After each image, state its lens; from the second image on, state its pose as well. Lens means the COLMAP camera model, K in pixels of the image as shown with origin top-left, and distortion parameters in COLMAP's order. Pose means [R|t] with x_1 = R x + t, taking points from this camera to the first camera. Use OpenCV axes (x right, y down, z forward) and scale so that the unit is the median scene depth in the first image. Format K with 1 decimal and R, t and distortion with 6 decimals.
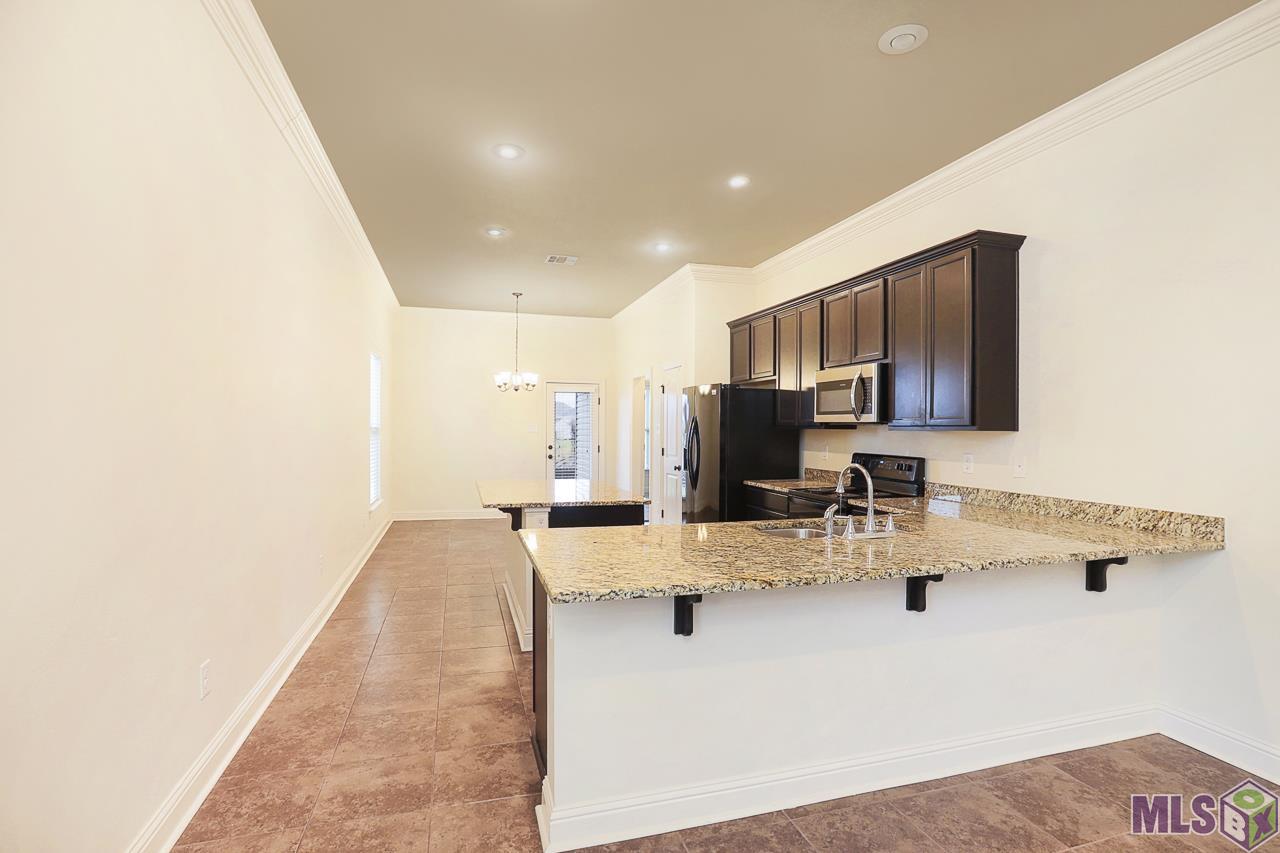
lens RADIAL K [[605.9, 0, 634.5], [0, 605.9, 404.2], [0, 0, 1]] dist [-0.031279, 0.014974]
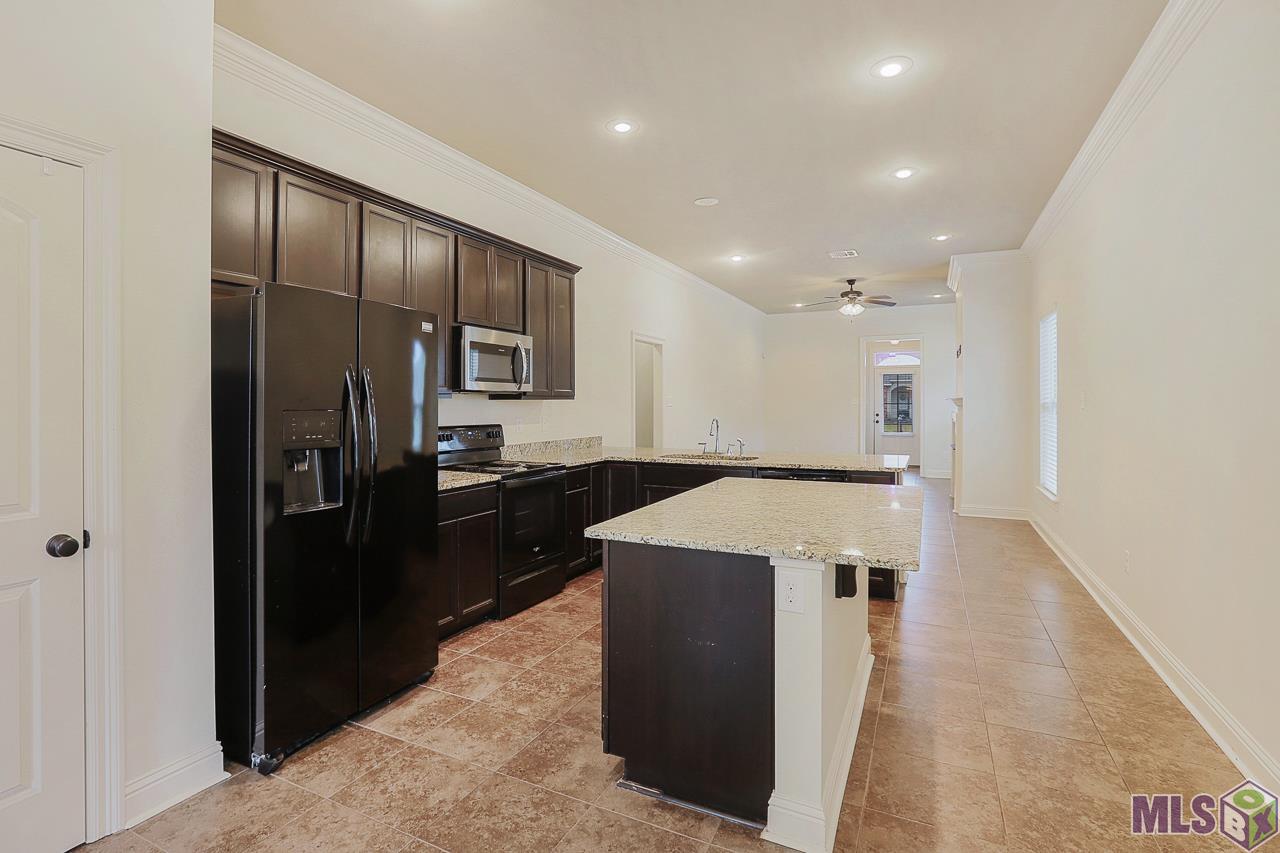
lens RADIAL K [[605.9, 0, 634.5], [0, 605.9, 404.2], [0, 0, 1]] dist [-0.031279, 0.014974]
pose [[-0.738230, -0.005405, 0.674527, -0.531492], [-0.024649, 0.999516, -0.018967, 0.078925], [-0.674098, -0.030628, -0.738006, 1.953160]]
